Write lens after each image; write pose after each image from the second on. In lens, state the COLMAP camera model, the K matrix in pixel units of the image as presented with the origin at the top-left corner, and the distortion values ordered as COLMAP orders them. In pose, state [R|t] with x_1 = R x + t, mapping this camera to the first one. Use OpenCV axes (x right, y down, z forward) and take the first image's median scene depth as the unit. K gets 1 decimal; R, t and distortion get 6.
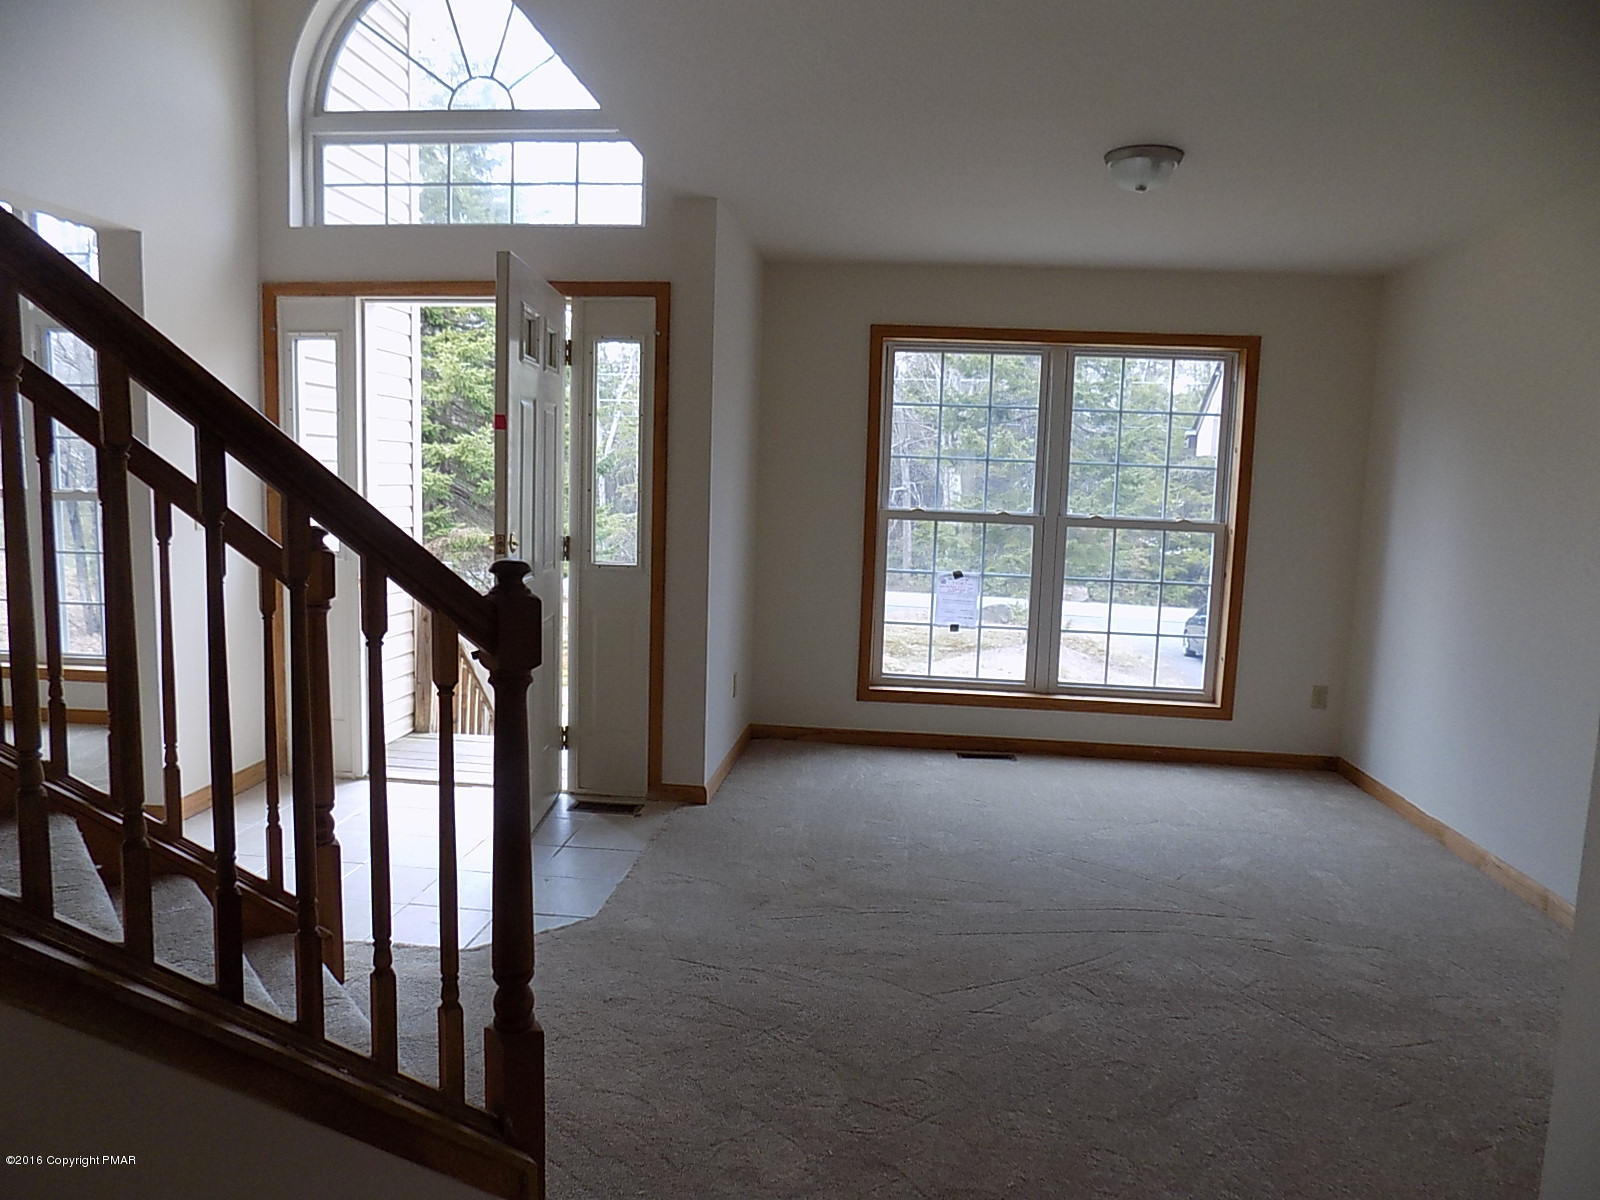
lens RADIAL K [[1074.2, 0, 800.0], [0, 1074.2, 600.0], [0, 0, 1]] dist [-0.076149, 0.065399]
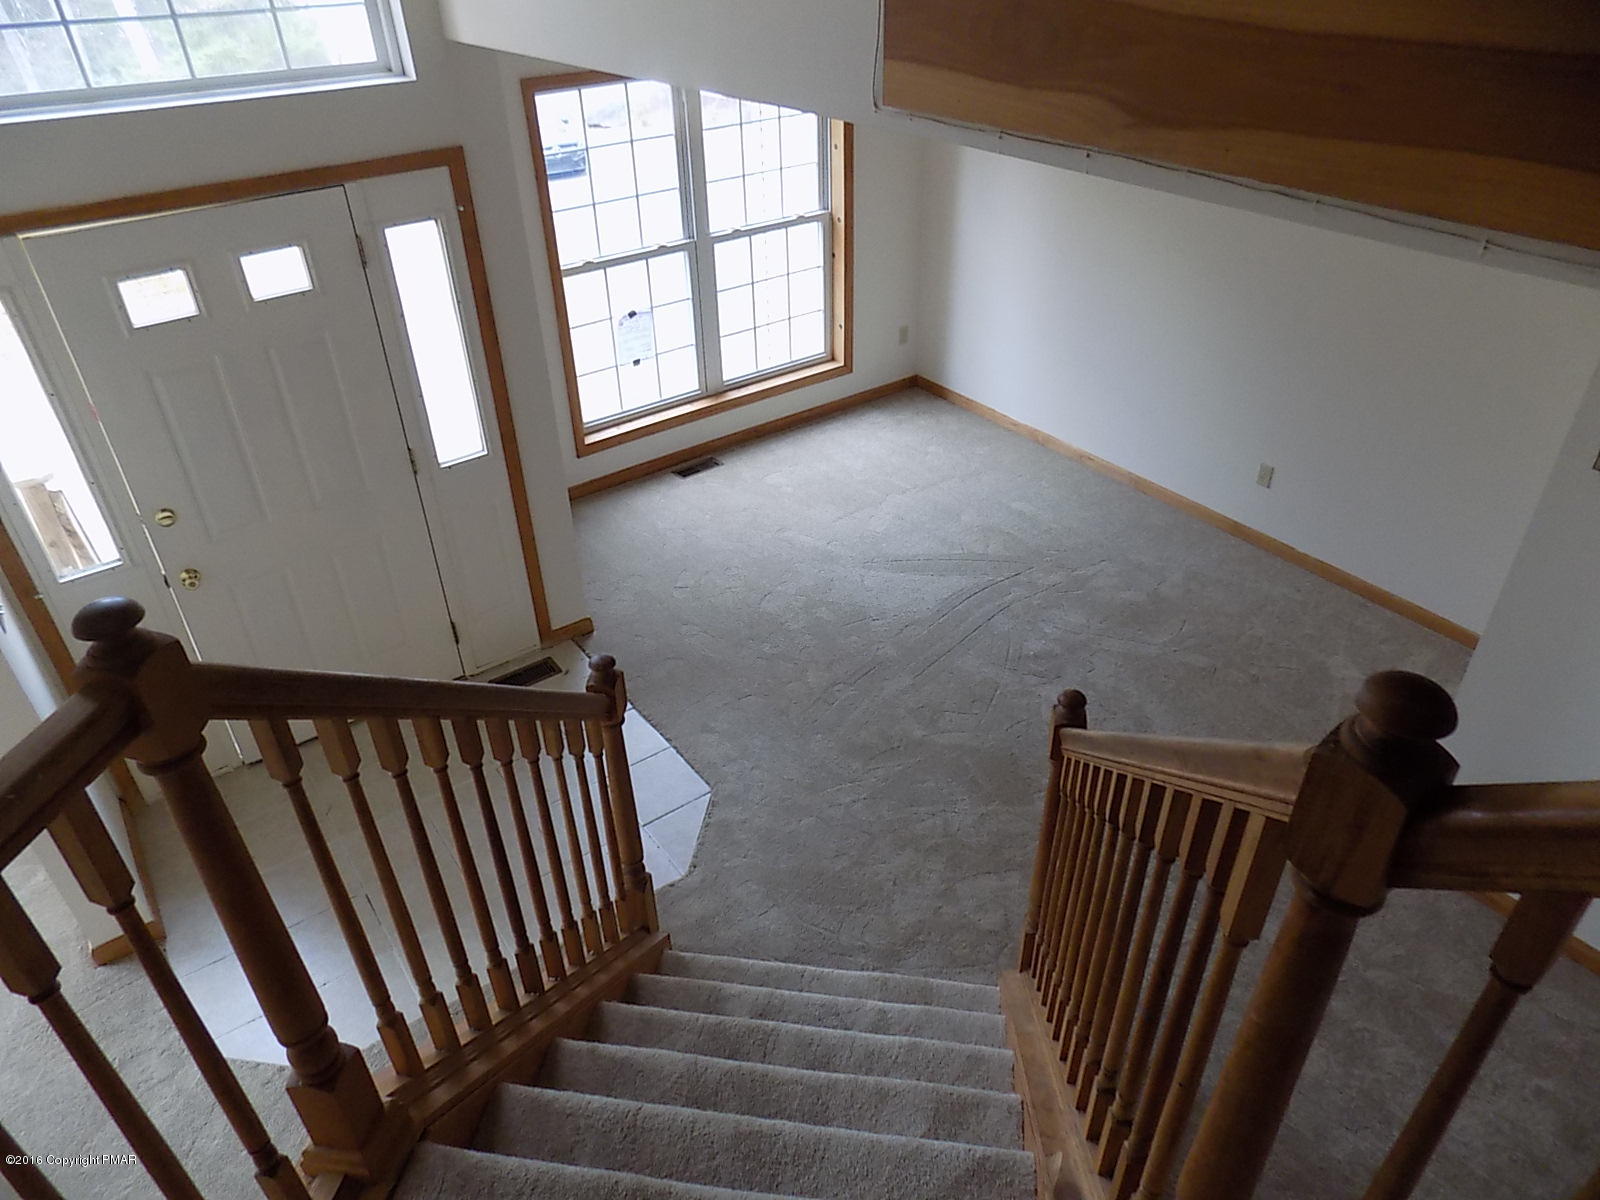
lens RADIAL K [[1074.2, 0, 800.0], [0, 1074.2, 600.0], [0, 0, 1]] dist [-0.076149, 0.065399]
pose [[0.752937, -0.411139, 0.513859, -0.387673], [0.132313, 0.859461, 0.493782, -0.282816], [-0.644654, -0.303797, 0.701519, 0.088380]]
